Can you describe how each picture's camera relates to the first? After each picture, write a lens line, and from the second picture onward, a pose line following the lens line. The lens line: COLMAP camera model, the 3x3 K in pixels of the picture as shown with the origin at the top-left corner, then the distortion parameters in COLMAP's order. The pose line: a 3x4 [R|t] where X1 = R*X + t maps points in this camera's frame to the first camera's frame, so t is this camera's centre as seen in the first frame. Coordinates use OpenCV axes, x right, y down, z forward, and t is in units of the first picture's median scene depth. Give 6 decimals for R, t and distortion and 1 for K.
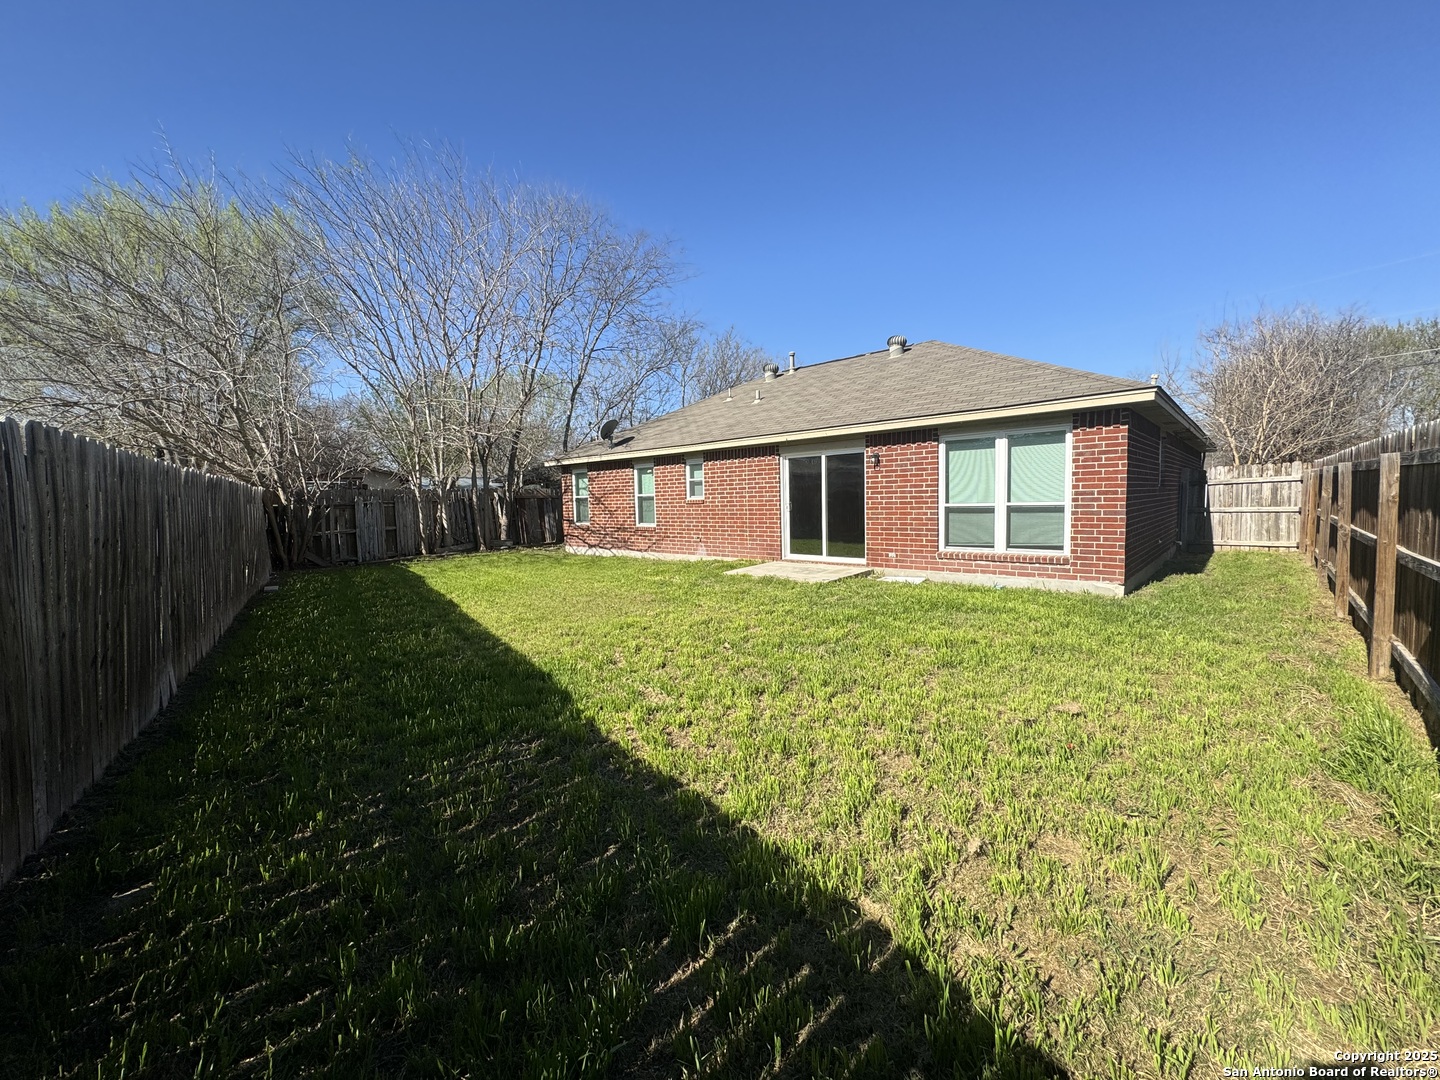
lens RADIAL K [[575.8, 0, 721.0], [0, 575.8, 547.6], [0, 0, 1]] dist [-0.003831, 0.000470]
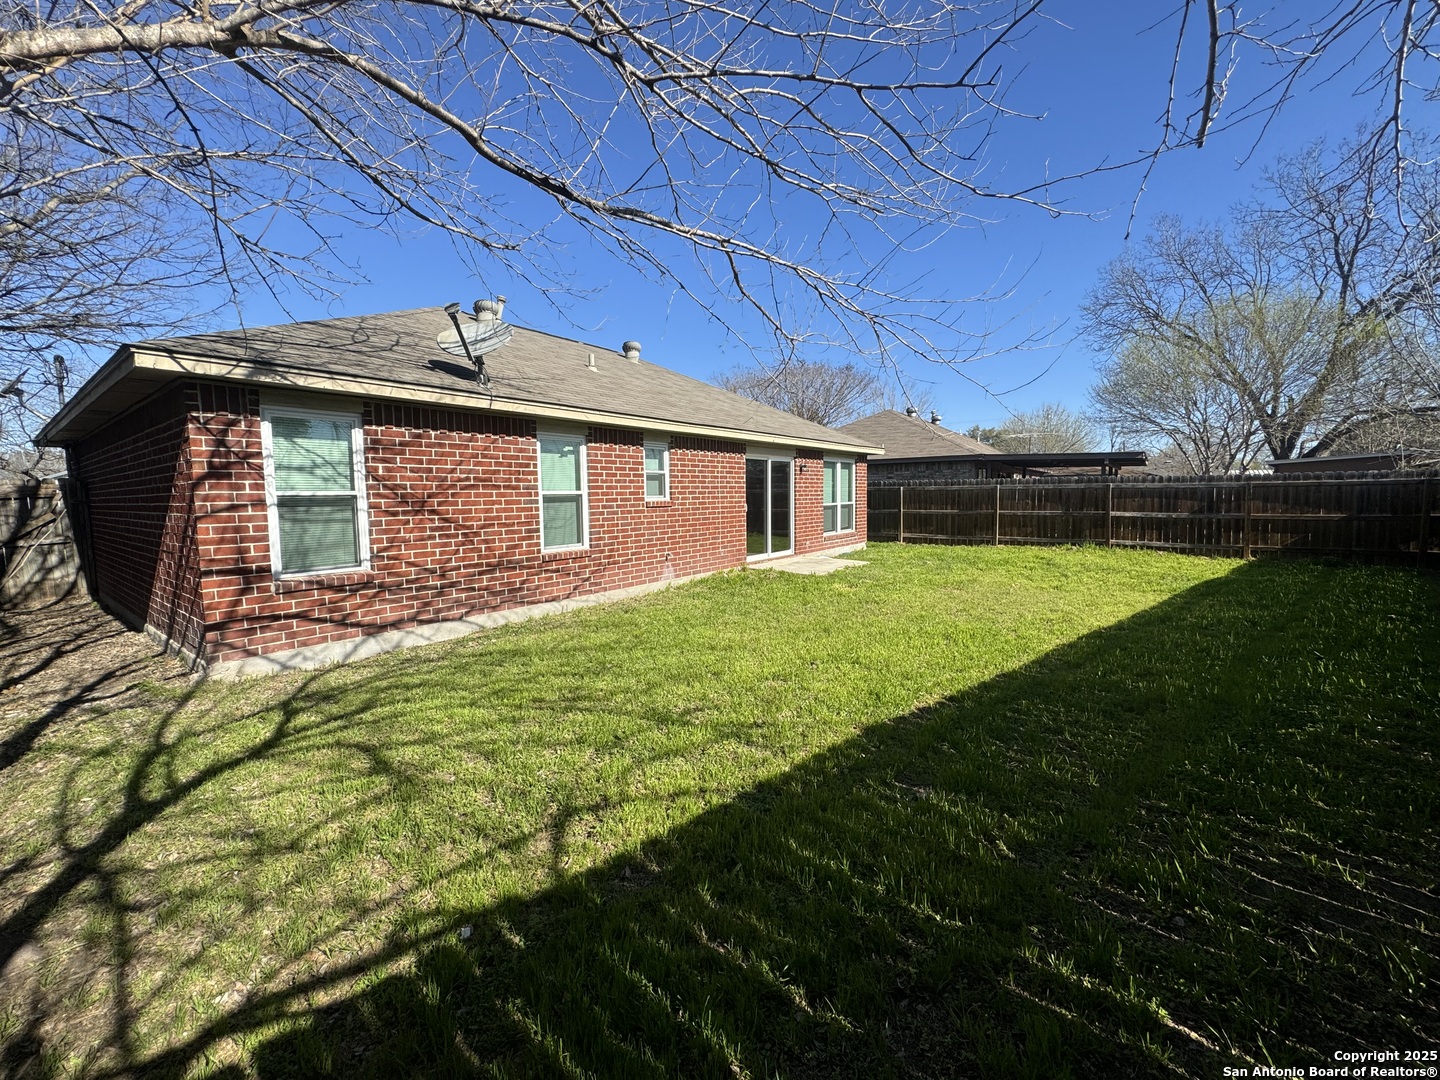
lens RADIAL K [[575.8, 0, 724.5], [0, 575.8, 533.5], [0, 0, 1]] dist [-0.003831, 0.000470]
pose [[-0.108768, -0.062134, 0.992124, -0.766804], [0.075703, 0.994629, 0.070590, -0.090820], [-0.991180, 0.082785, -0.103480, 1.036283]]
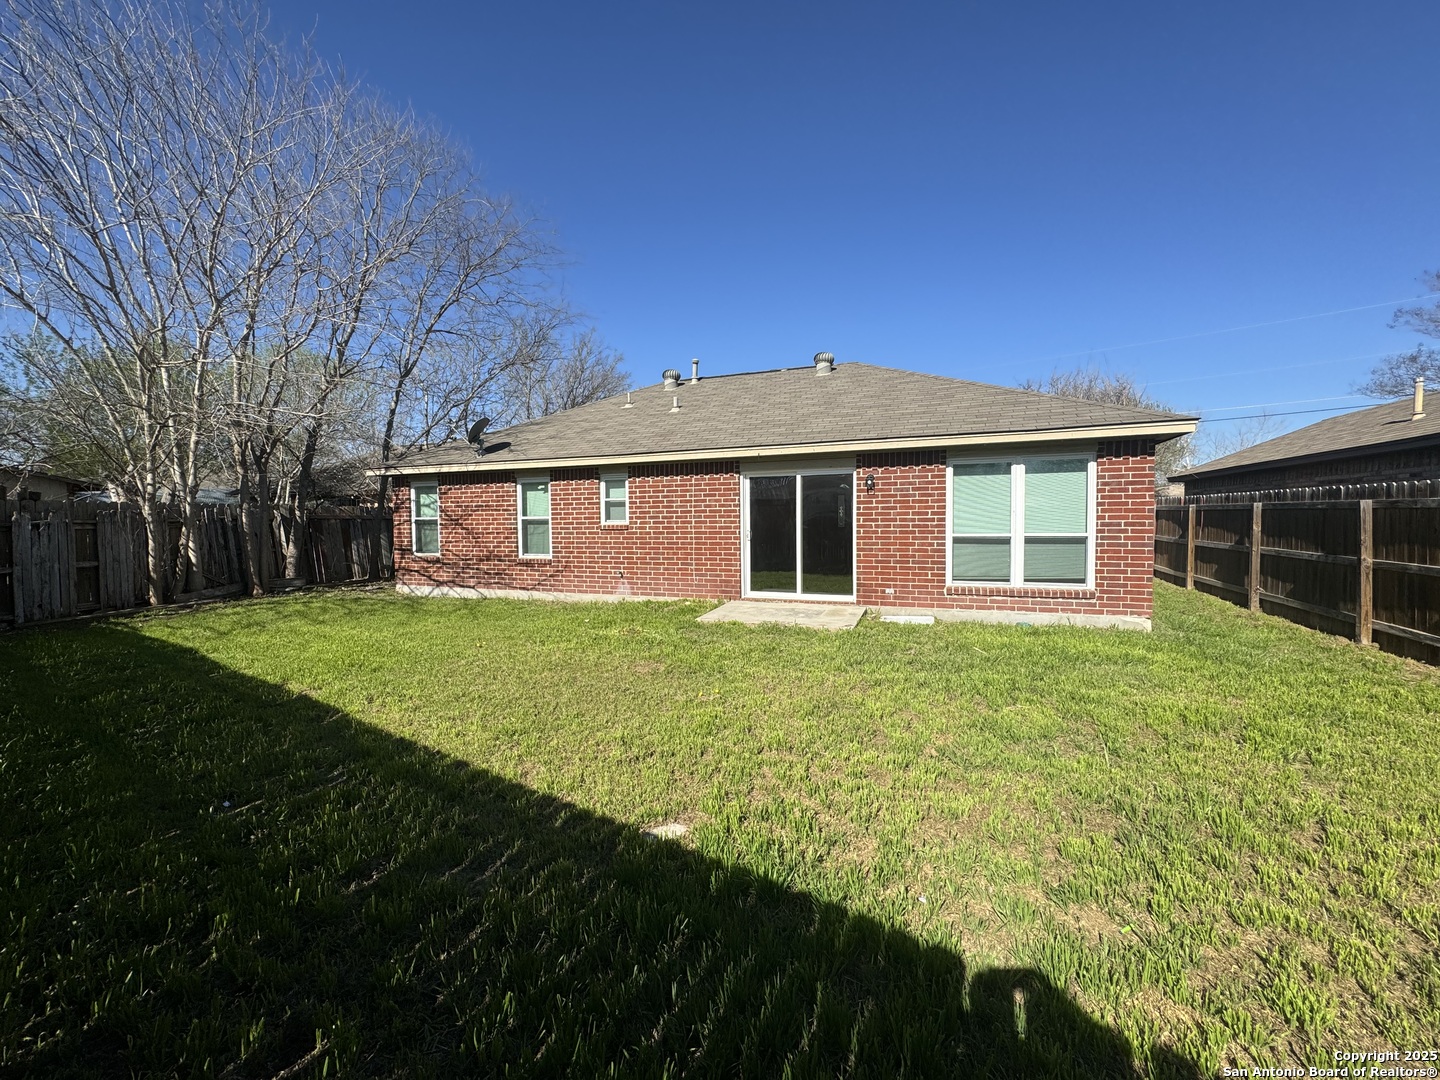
lens RADIAL K [[575.8, 0, 723.8], [0, 575.8, 542.8], [0, 0, 1]] dist [-0.003831, 0.000470]
pose [[0.928723, 0.000062, 0.370775, -0.206705], [0.018407, 0.998759, -0.046272, -0.019437], [-0.370318, 0.049799, 0.927569, 0.218001]]
